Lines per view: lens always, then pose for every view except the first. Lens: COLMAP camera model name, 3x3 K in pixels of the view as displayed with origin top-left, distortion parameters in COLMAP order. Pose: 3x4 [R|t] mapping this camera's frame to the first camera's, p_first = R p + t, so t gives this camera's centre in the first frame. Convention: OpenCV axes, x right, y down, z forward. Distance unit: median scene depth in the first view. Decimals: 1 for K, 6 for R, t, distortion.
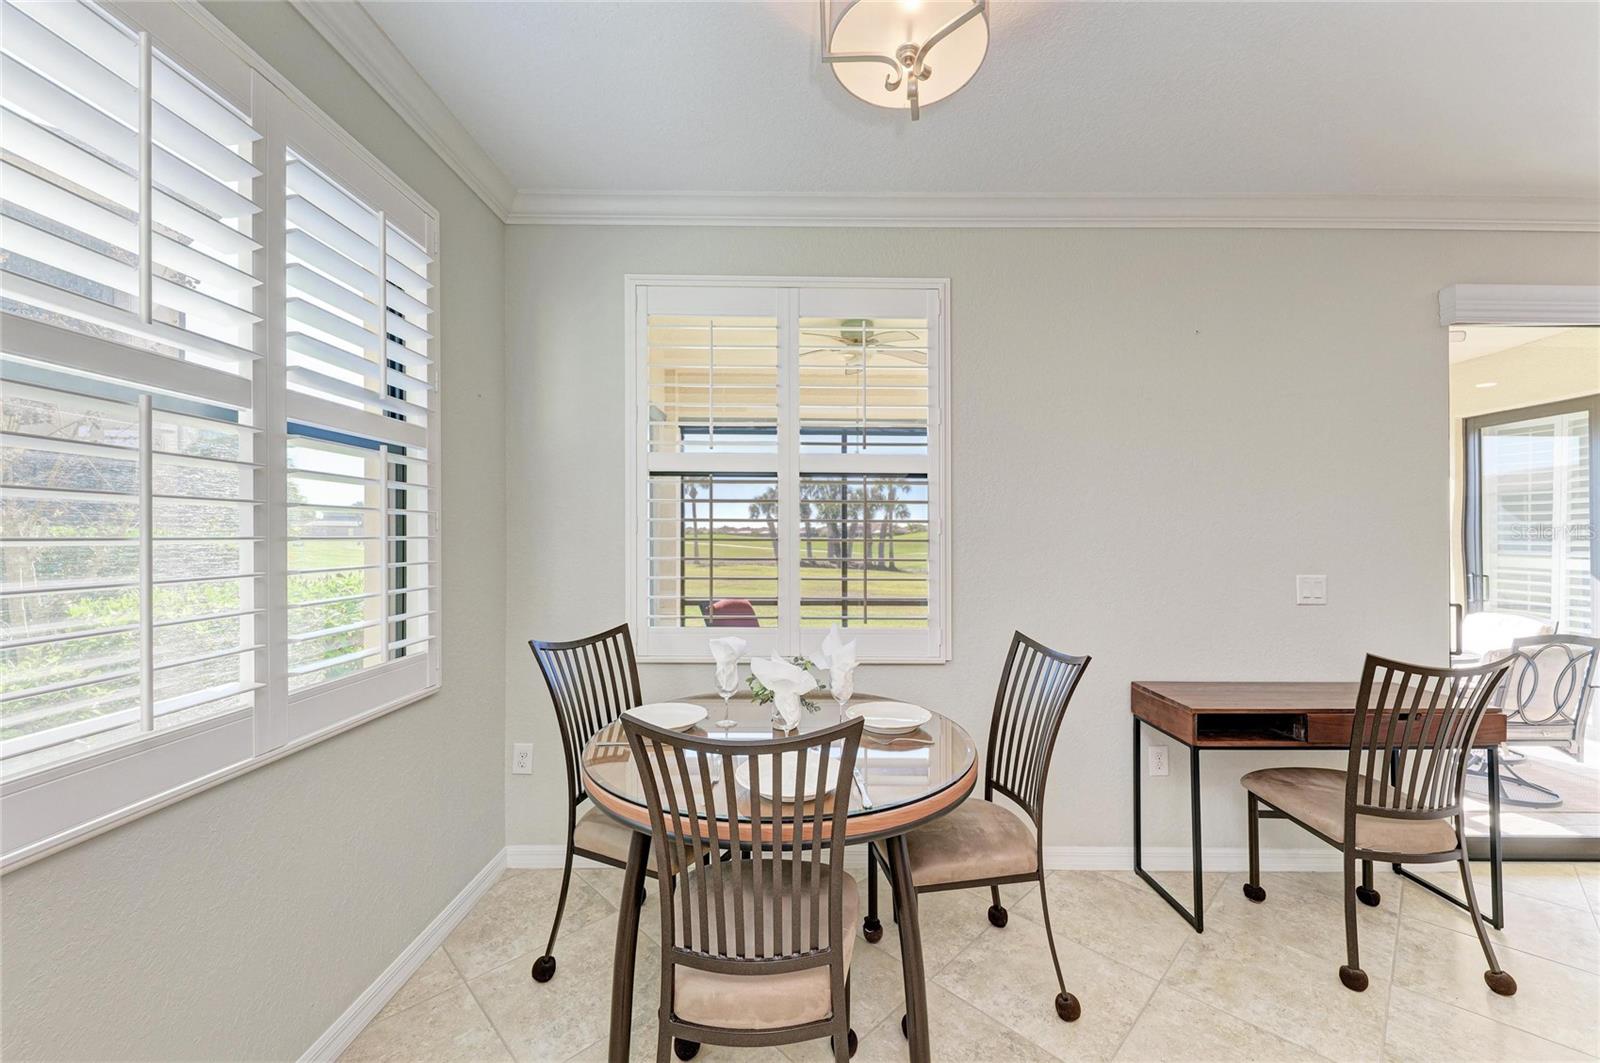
lens RADIAL K [[620.9, 0, 802.8], [0, 620.9, 524.6], [0, 0, 1]] dist [0.008001, -0.002882]
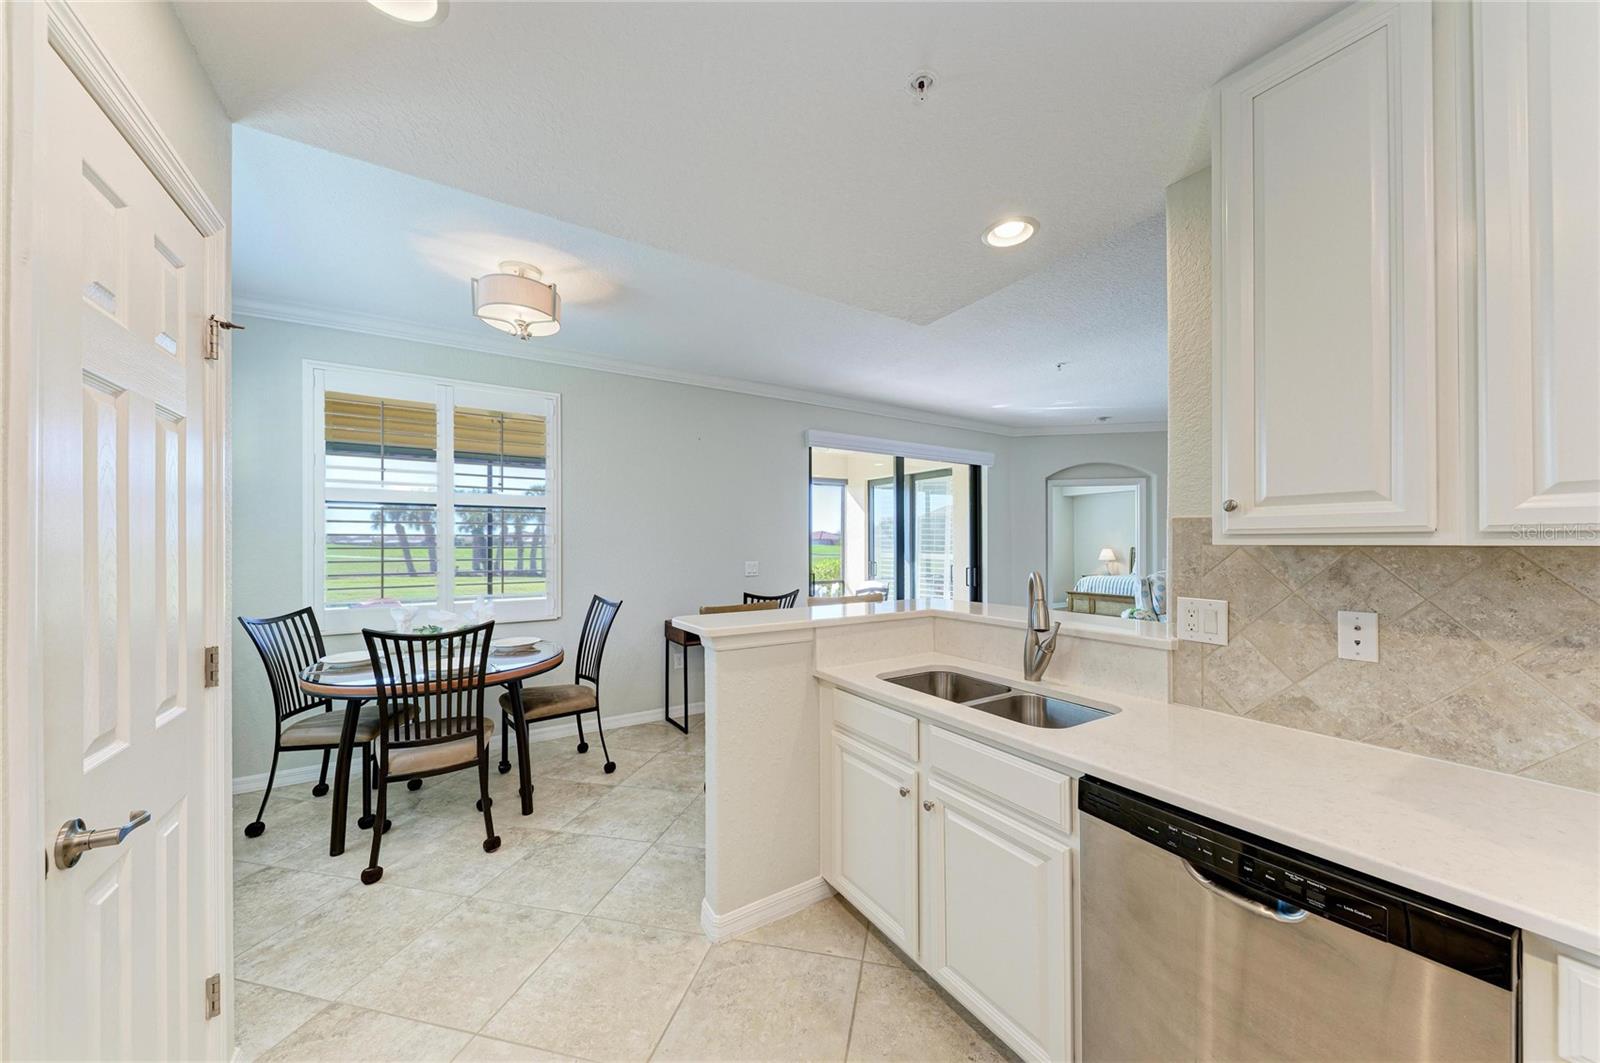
lens RADIAL K [[554.0, 0, 823.4], [0, 554.0, 535.4], [0, 0, 1]] dist [0.008614, -0.000088]
pose [[0.822823, 0.001019, 0.568297, -0.045194], [-0.004154, 0.999982, 0.004222, -0.020155], [-0.568283, -0.005834, 0.822813, -0.873221]]
